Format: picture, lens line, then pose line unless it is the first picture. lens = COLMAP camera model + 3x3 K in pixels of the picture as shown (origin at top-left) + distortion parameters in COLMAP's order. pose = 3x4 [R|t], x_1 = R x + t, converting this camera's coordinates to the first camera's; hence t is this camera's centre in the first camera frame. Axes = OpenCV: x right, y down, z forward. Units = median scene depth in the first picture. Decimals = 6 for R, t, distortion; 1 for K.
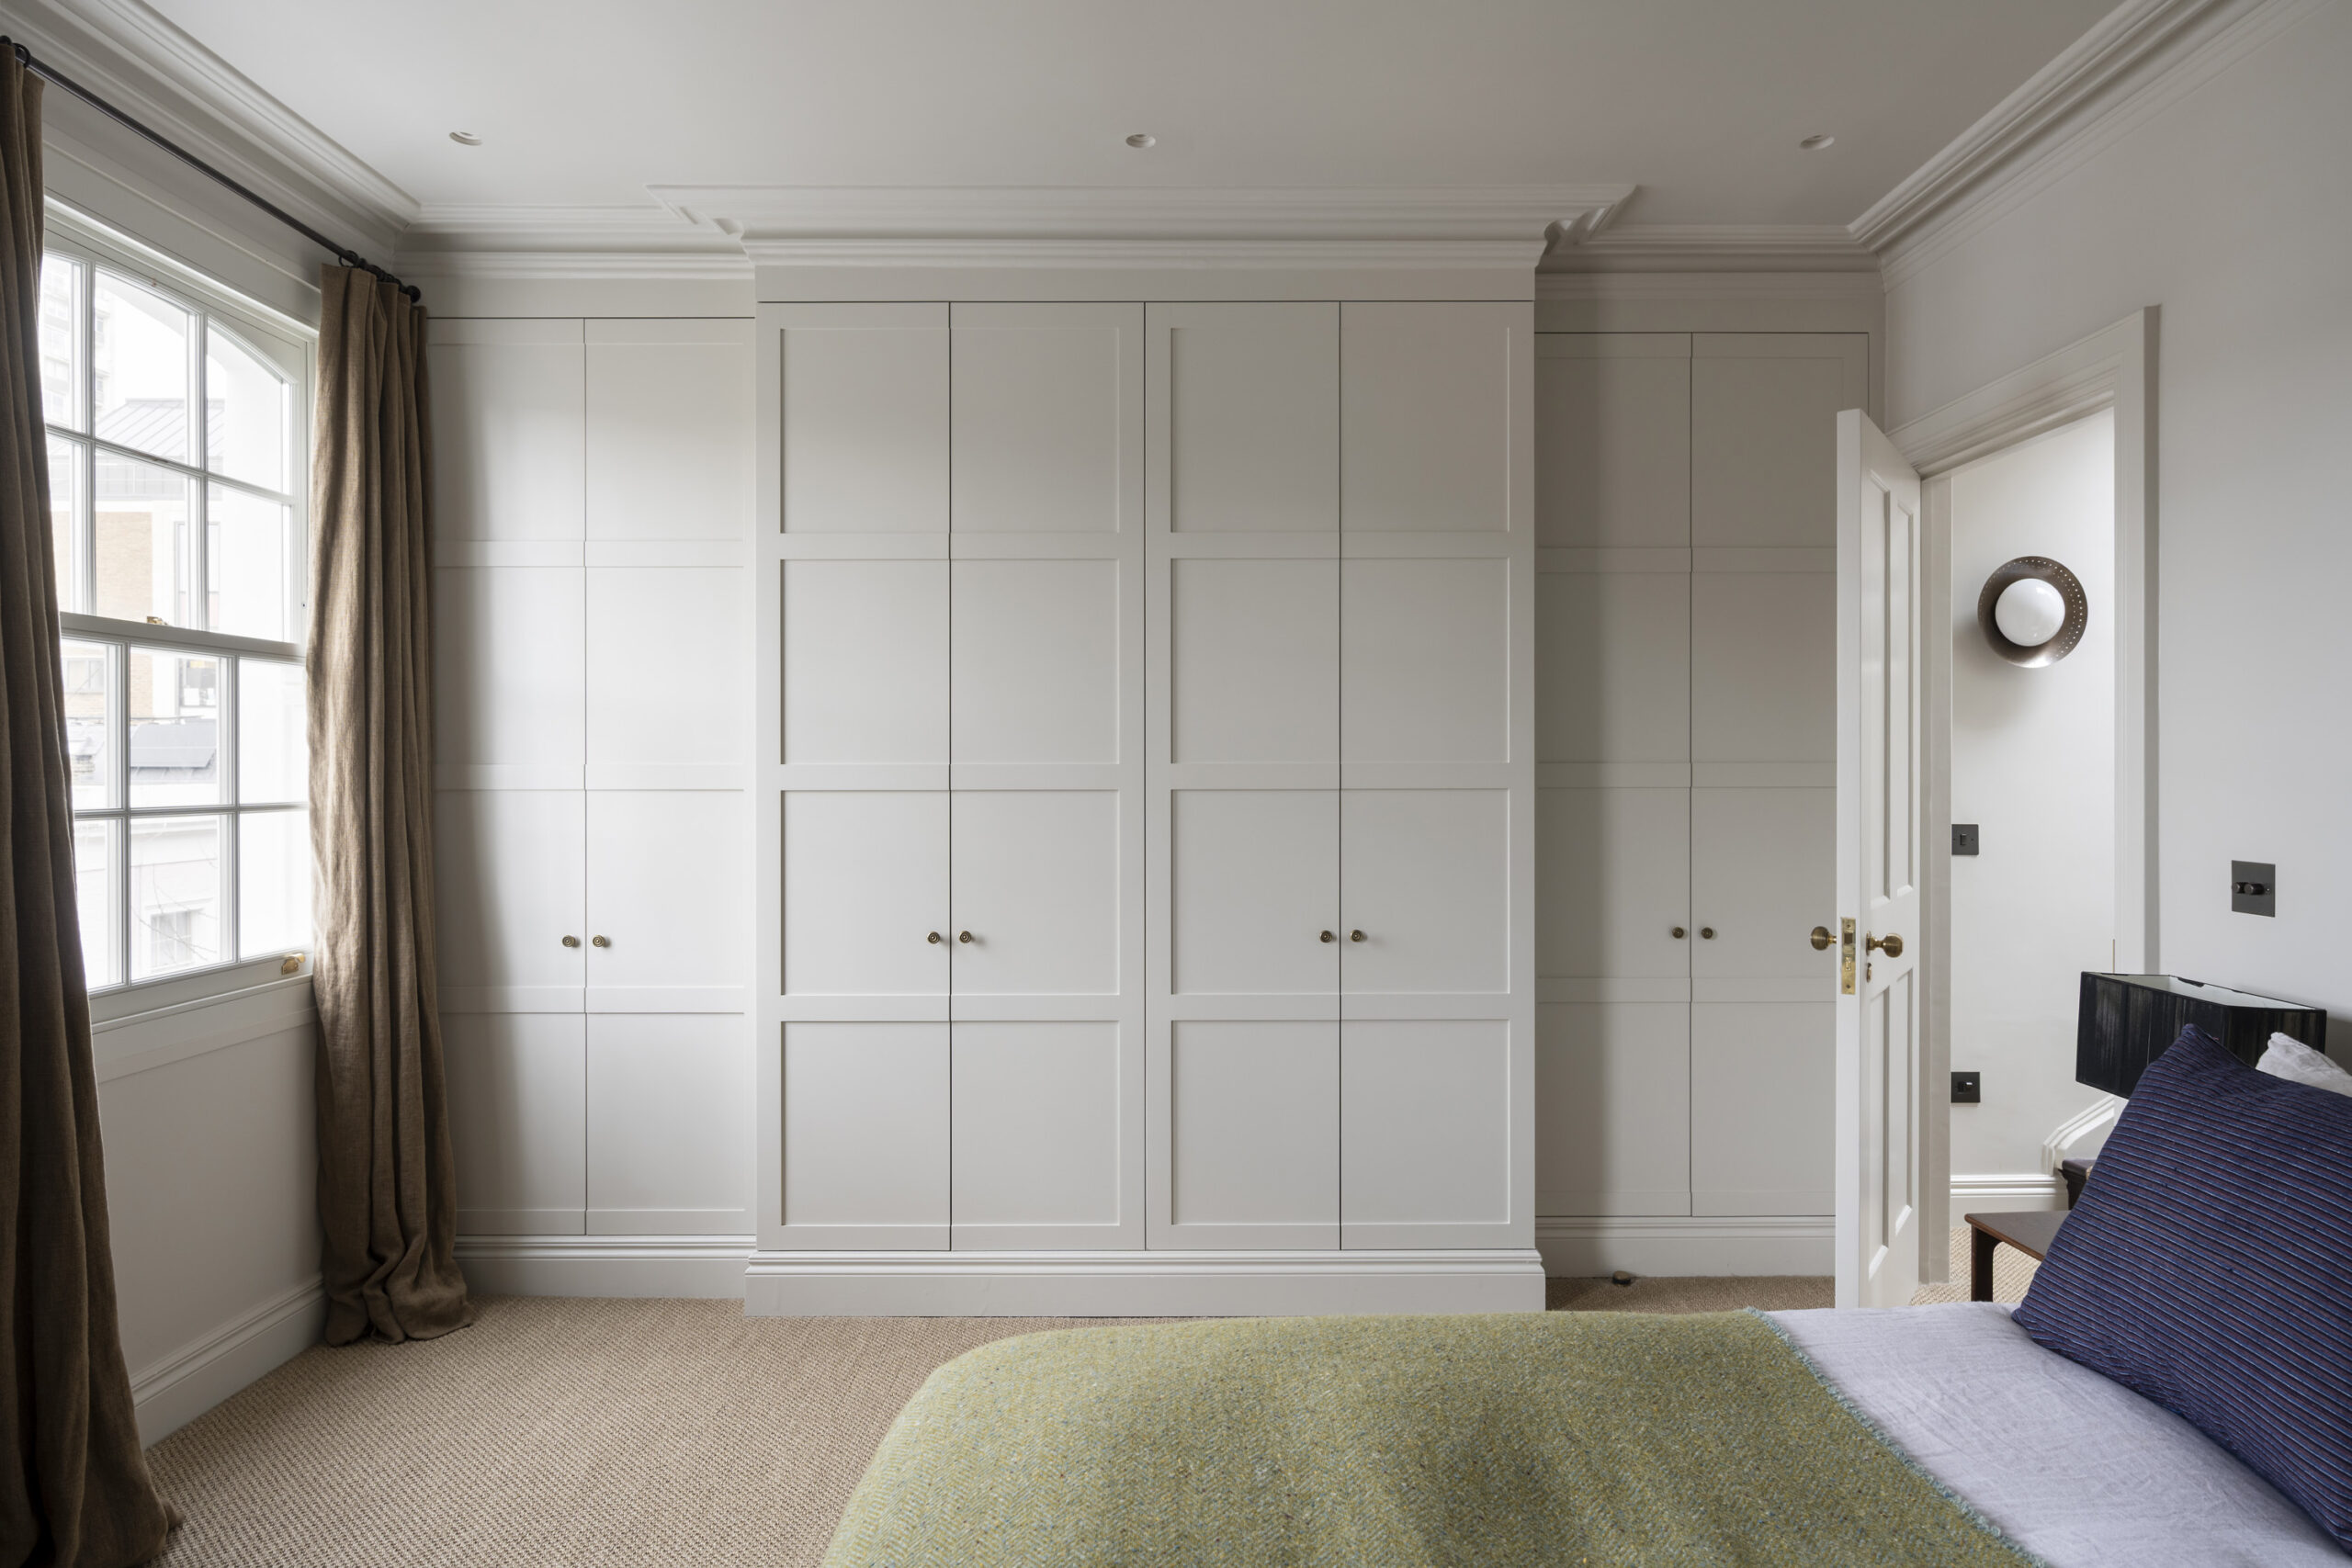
lens RADIAL K [[1348.0, 0, 1196.4], [0, 1348.0, 778.7], [0, 0, 1]] dist [-0.000156, -0.000230]
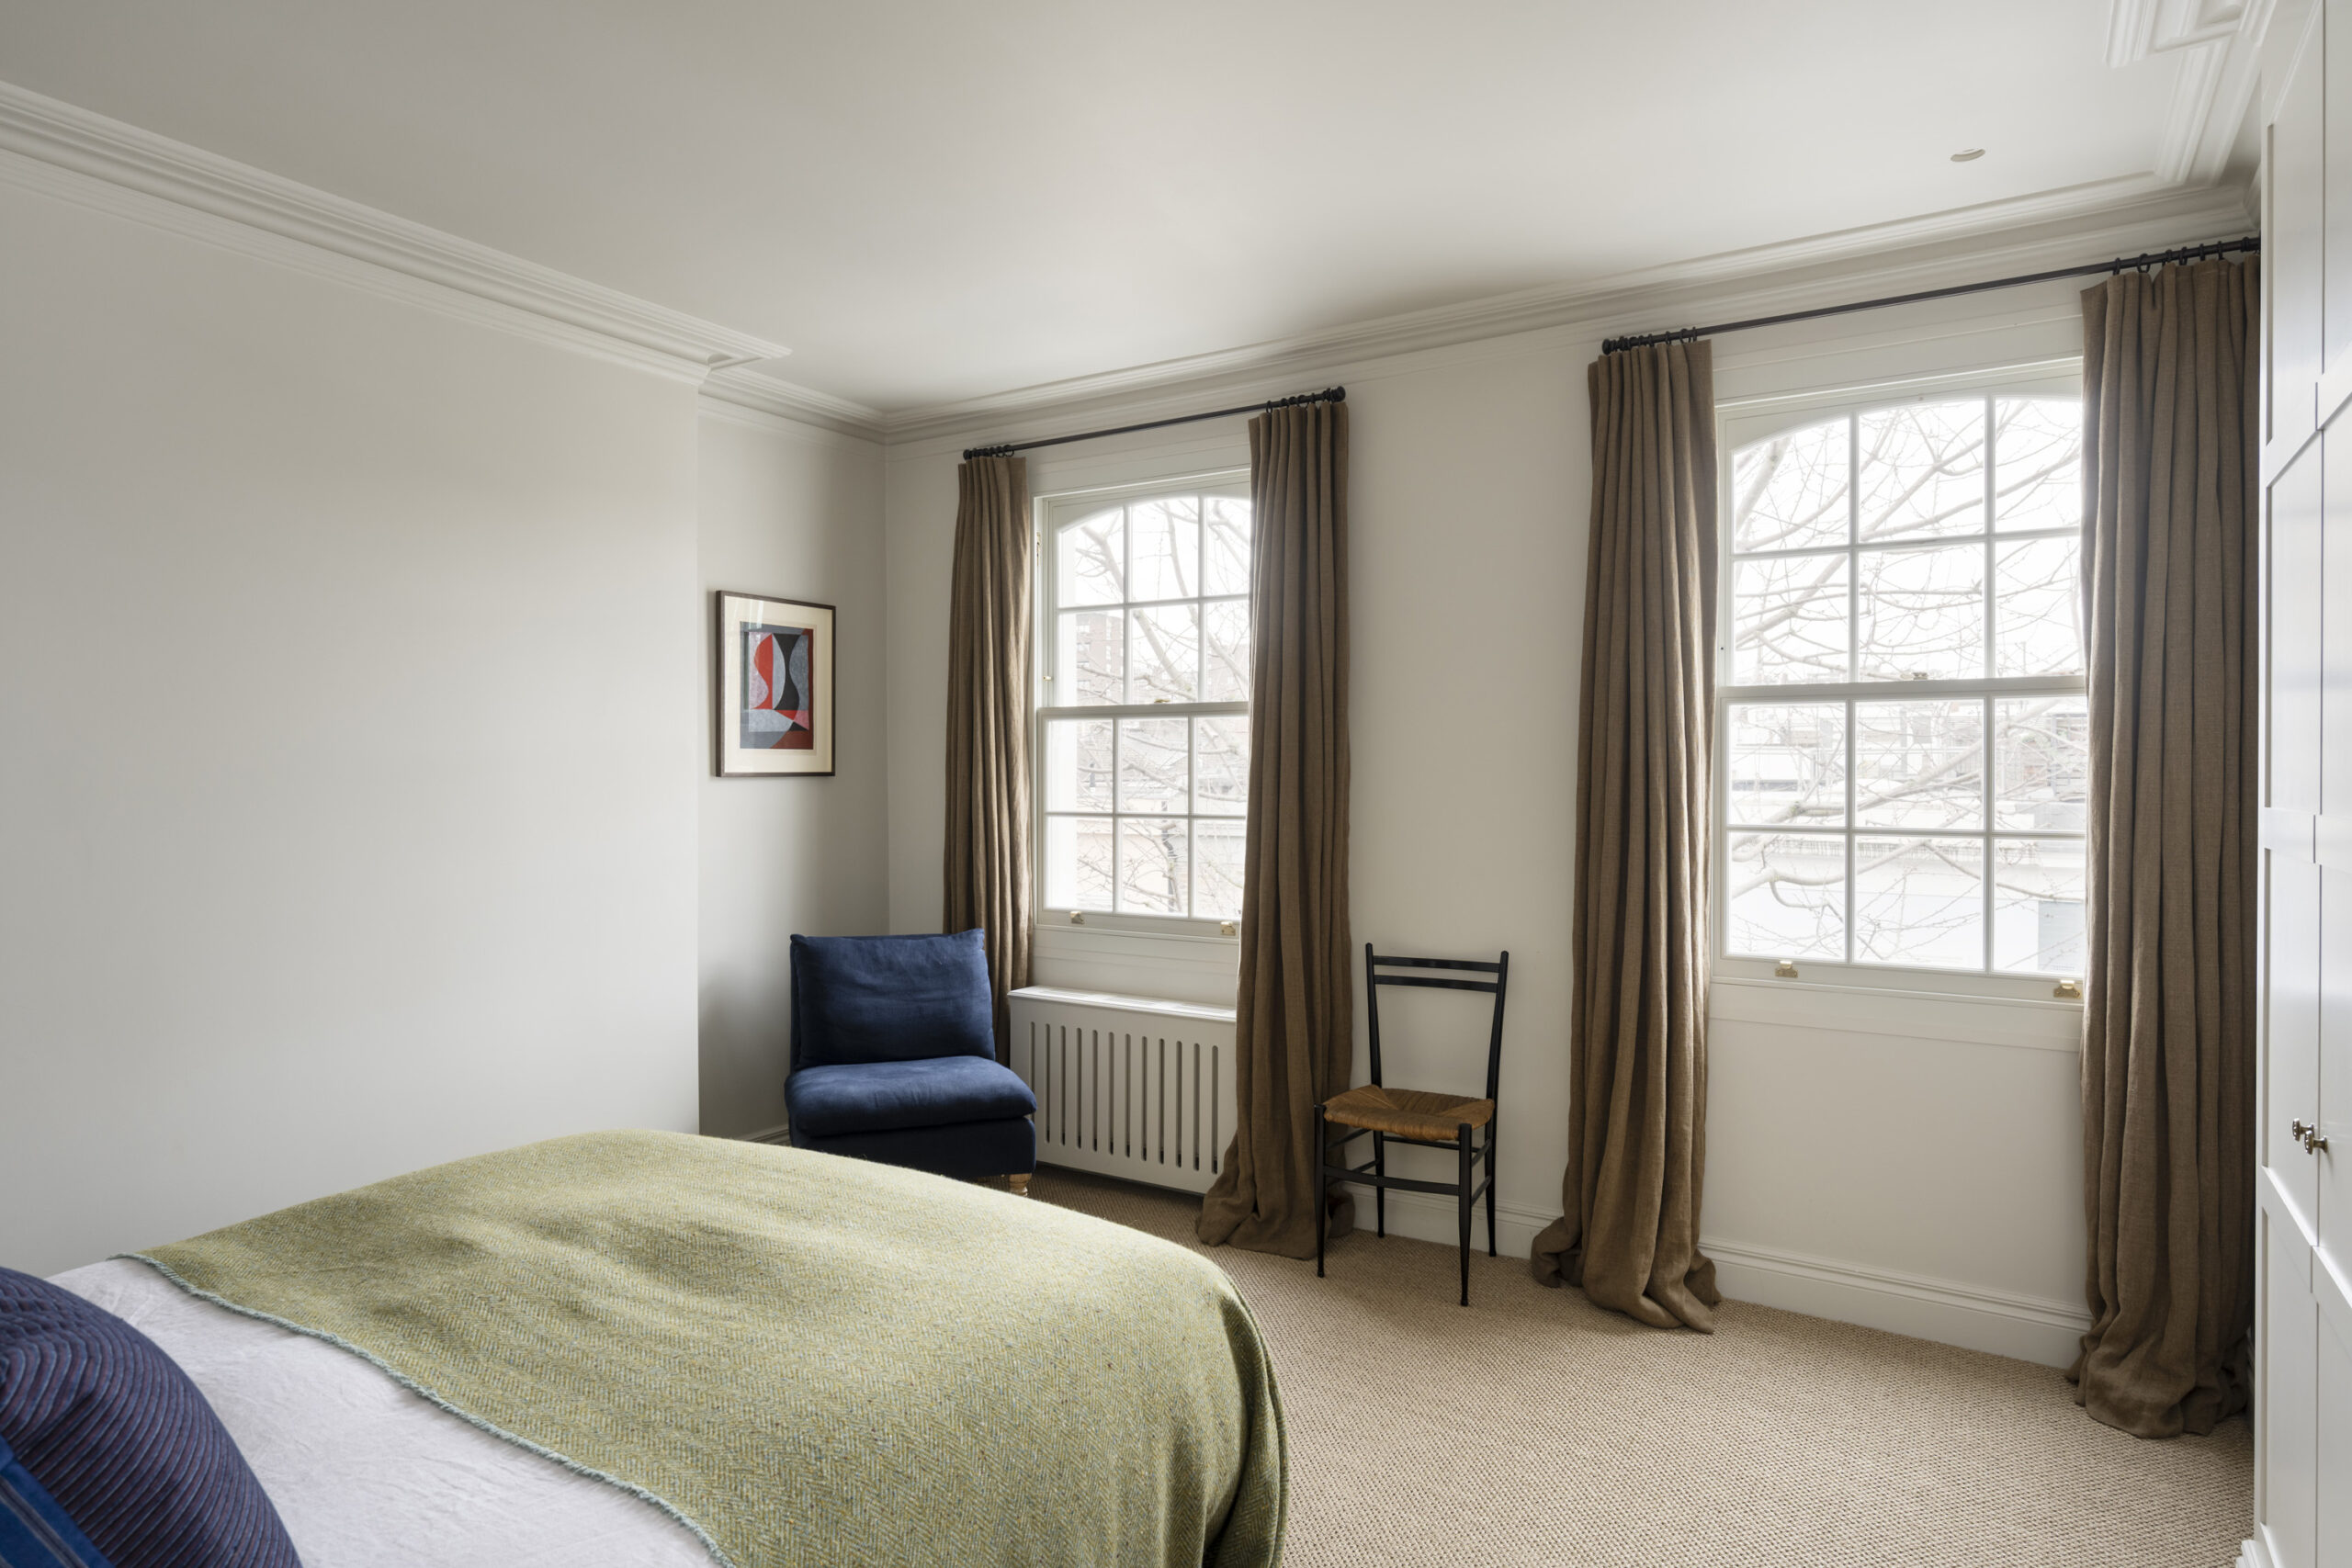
lens RADIAL K [[1348.0, 0, 1196.4], [0, 1348.0, 778.7], [0, 0, 1]] dist [-0.000156, -0.000230]
pose [[-0.521155, 0.001924, -0.853460, 0.569802], [-0.005138, 0.999972, 0.005393, -0.025232], [0.853446, 0.007196, -0.521131, 1.012325]]
